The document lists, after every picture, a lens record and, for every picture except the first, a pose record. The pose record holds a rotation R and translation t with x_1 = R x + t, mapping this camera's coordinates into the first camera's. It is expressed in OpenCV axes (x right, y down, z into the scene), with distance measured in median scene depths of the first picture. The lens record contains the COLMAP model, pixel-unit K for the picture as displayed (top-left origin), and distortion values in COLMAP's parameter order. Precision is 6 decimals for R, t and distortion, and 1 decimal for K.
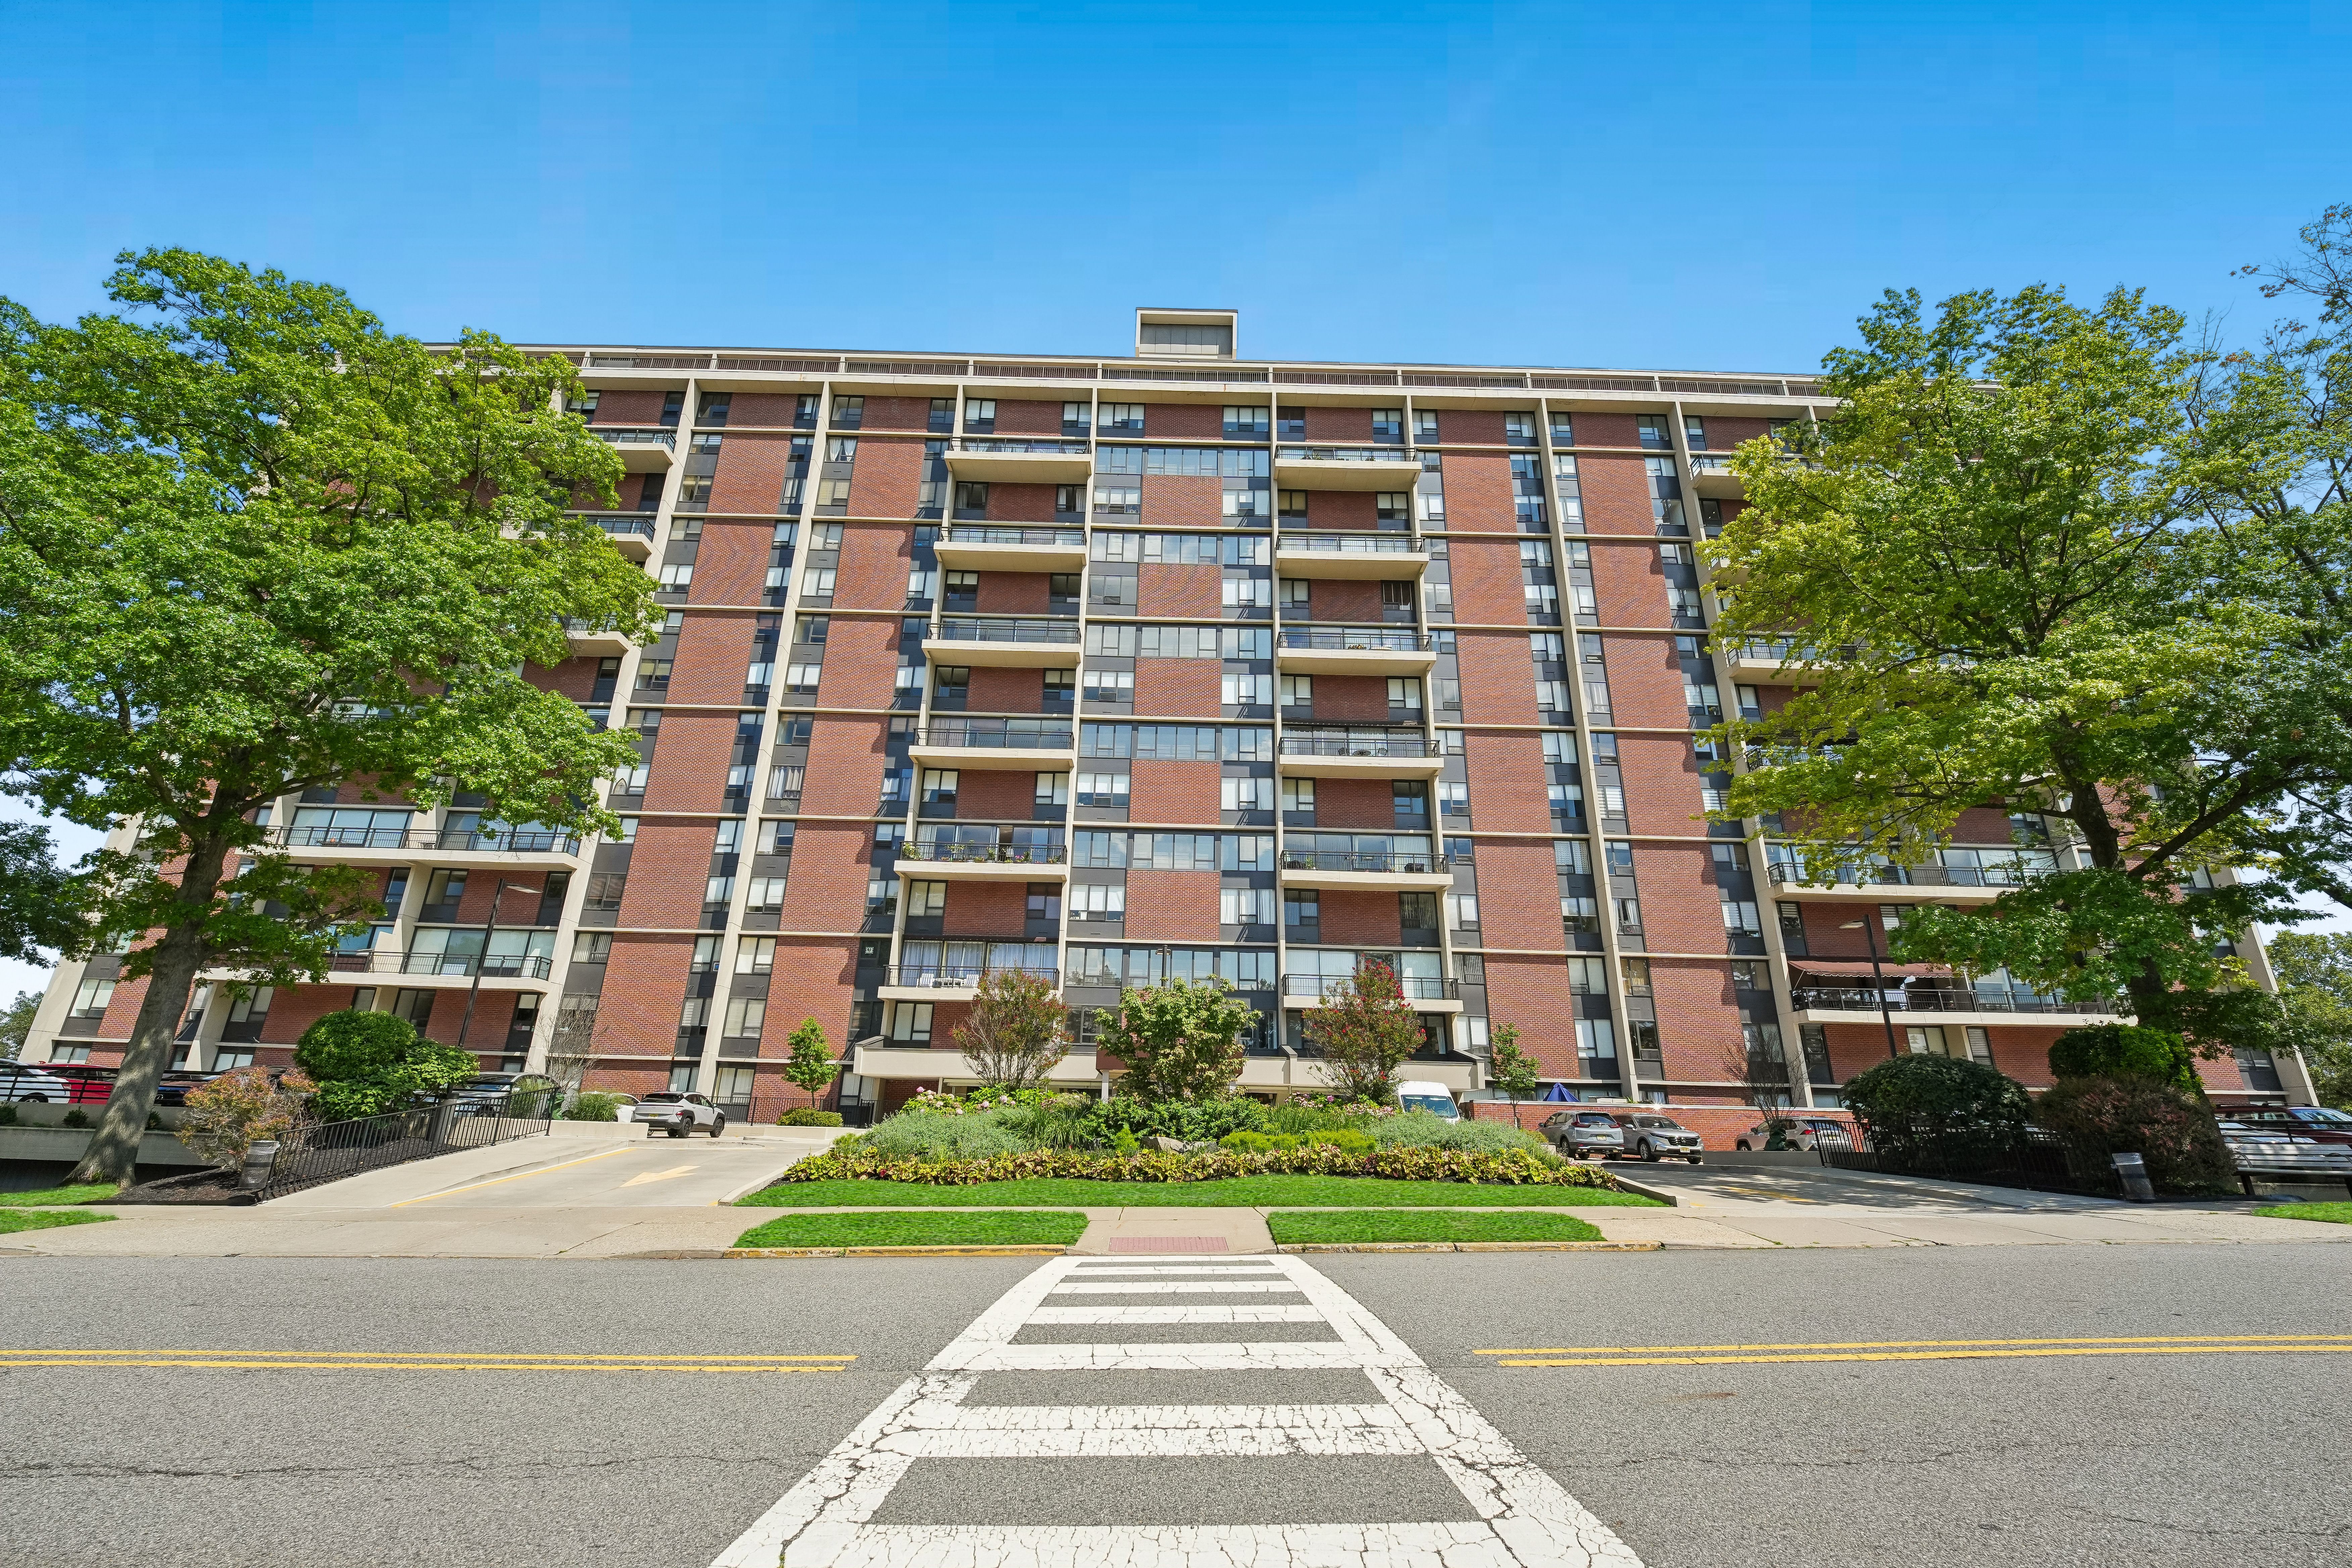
lens RADIAL K [[963.9, 0, 1176.0], [0, 963.9, 784.0], [0, 0, 1]] dist [0.021245, -0.000054]
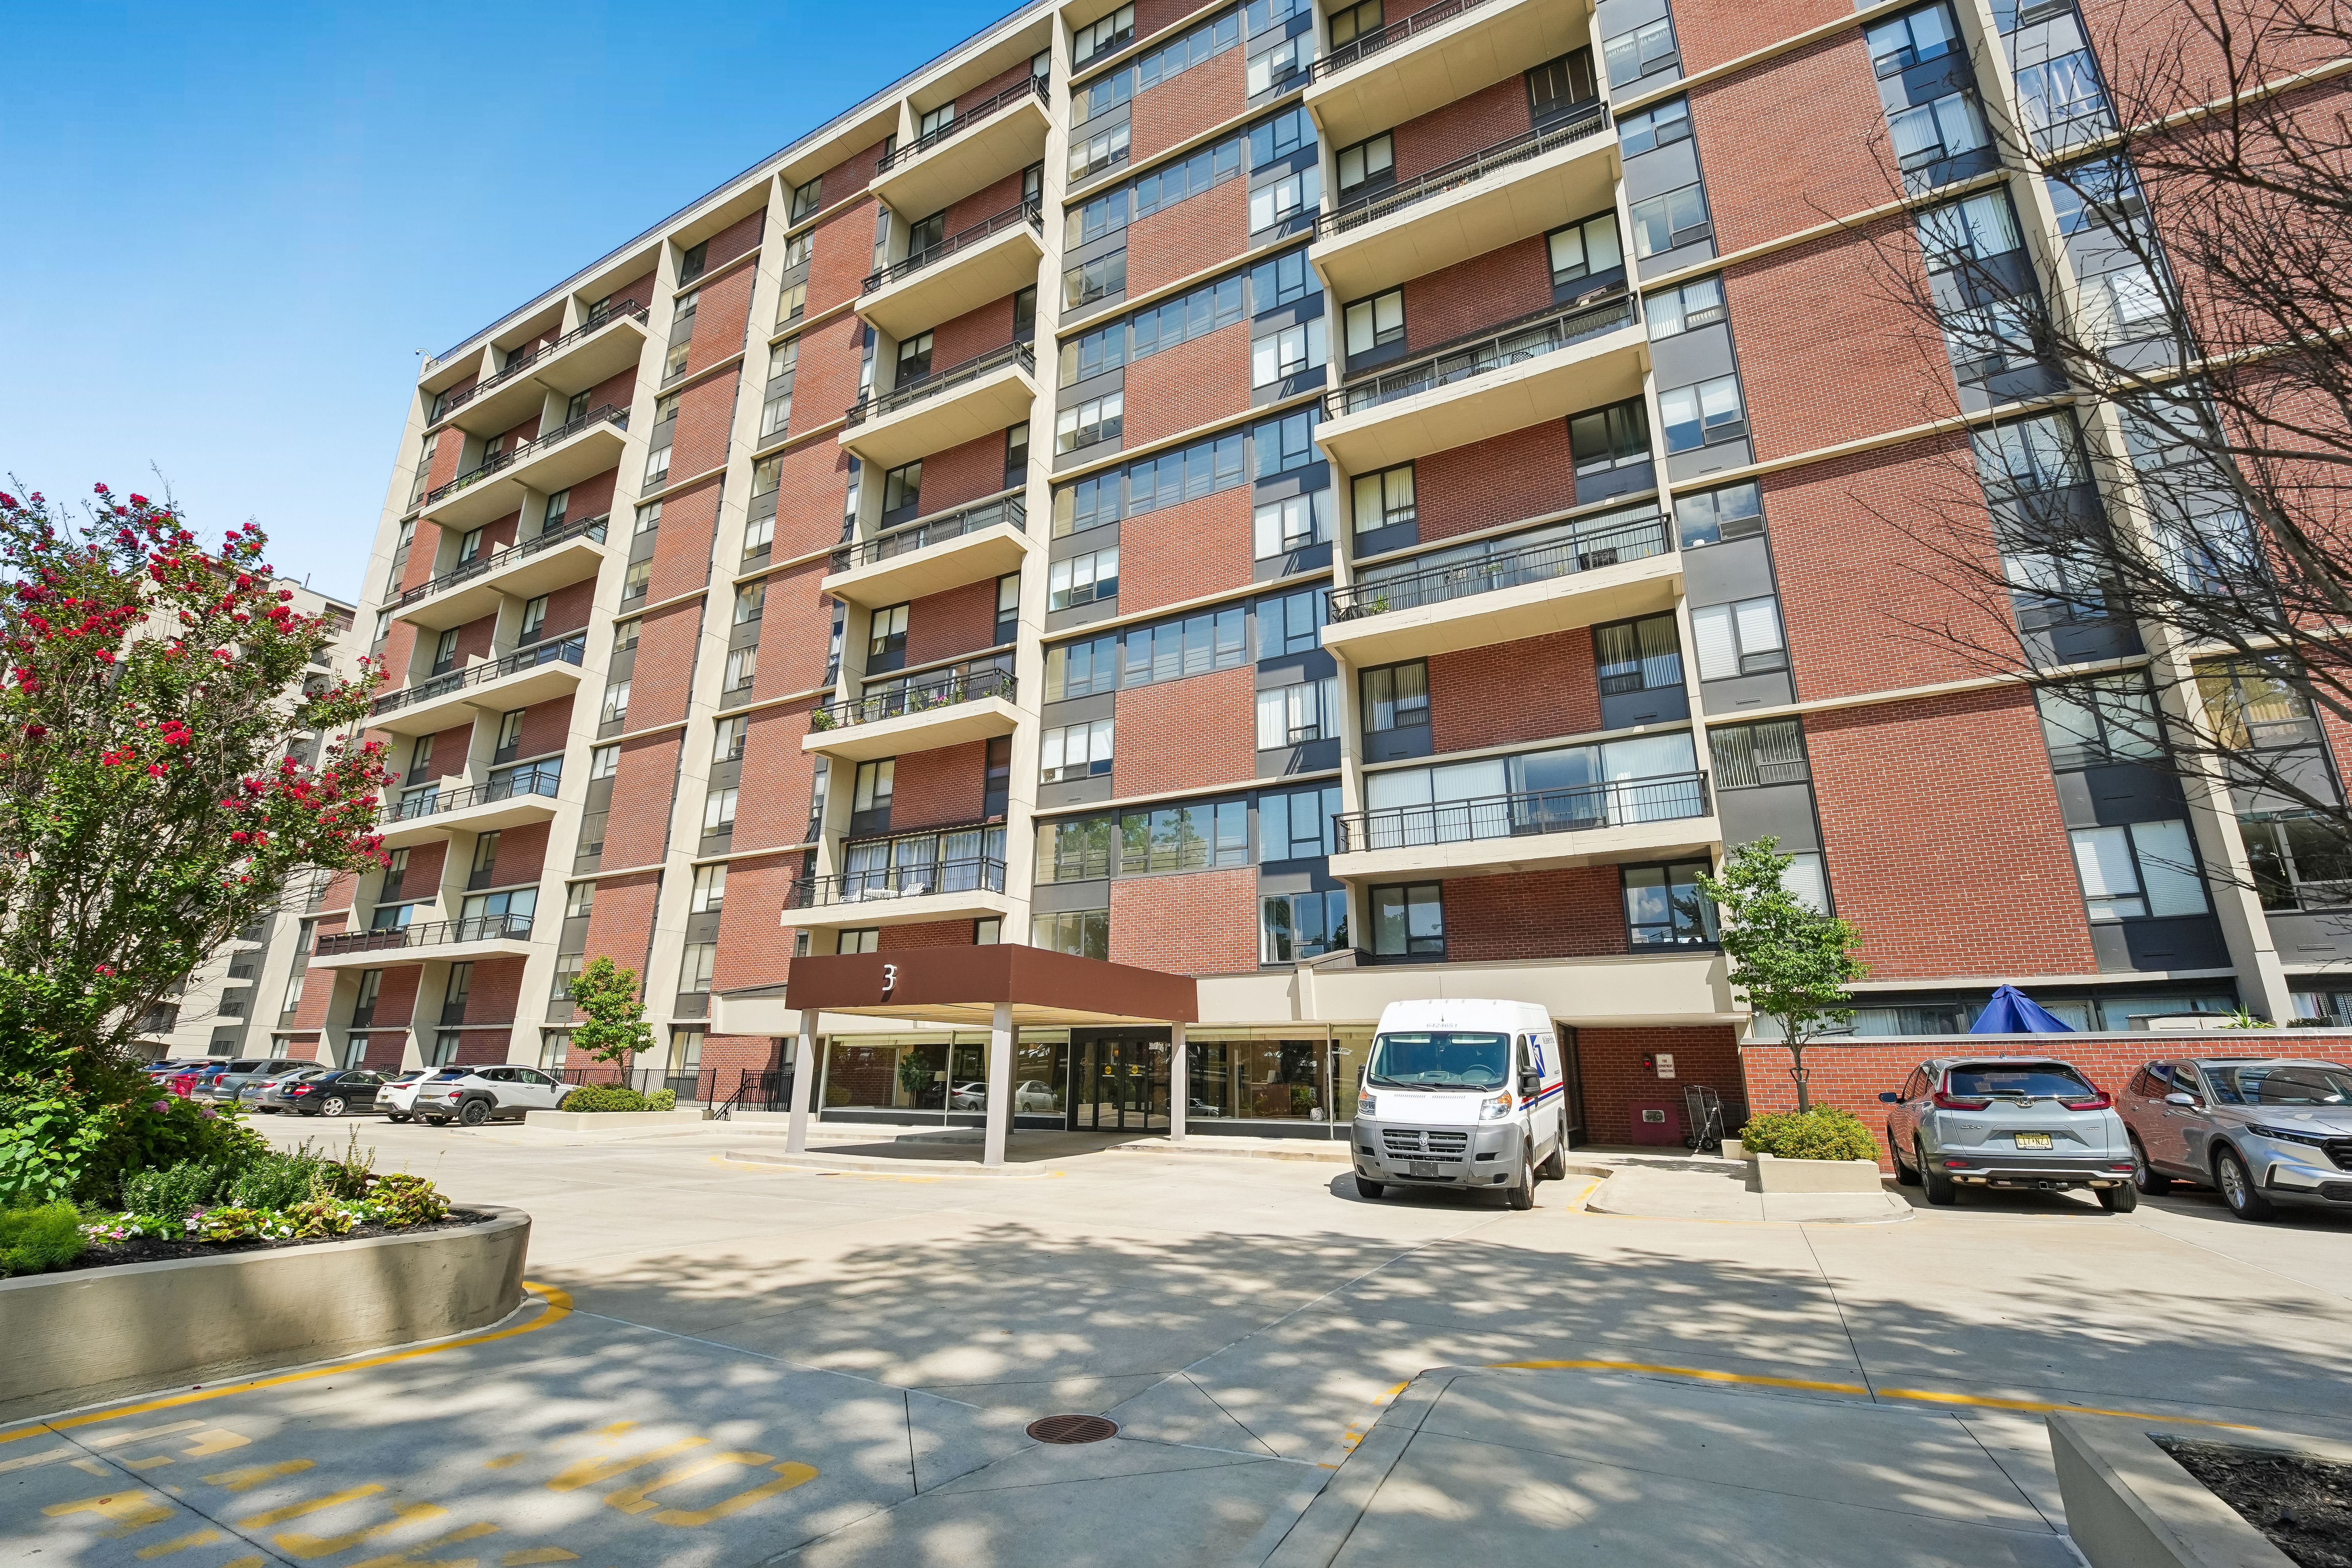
lens RADIAL K [[1004.0, 0, 1176.0], [0, 1004.0, 784.0], [0, 0, 1]] dist [0.022443, -0.015556]
pose [[0.879545, -0.151397, -0.451086, 0.266555], [0.174094, 0.984688, 0.008967, 0.149763], [0.442822, -0.086418, 0.892435, 0.445796]]
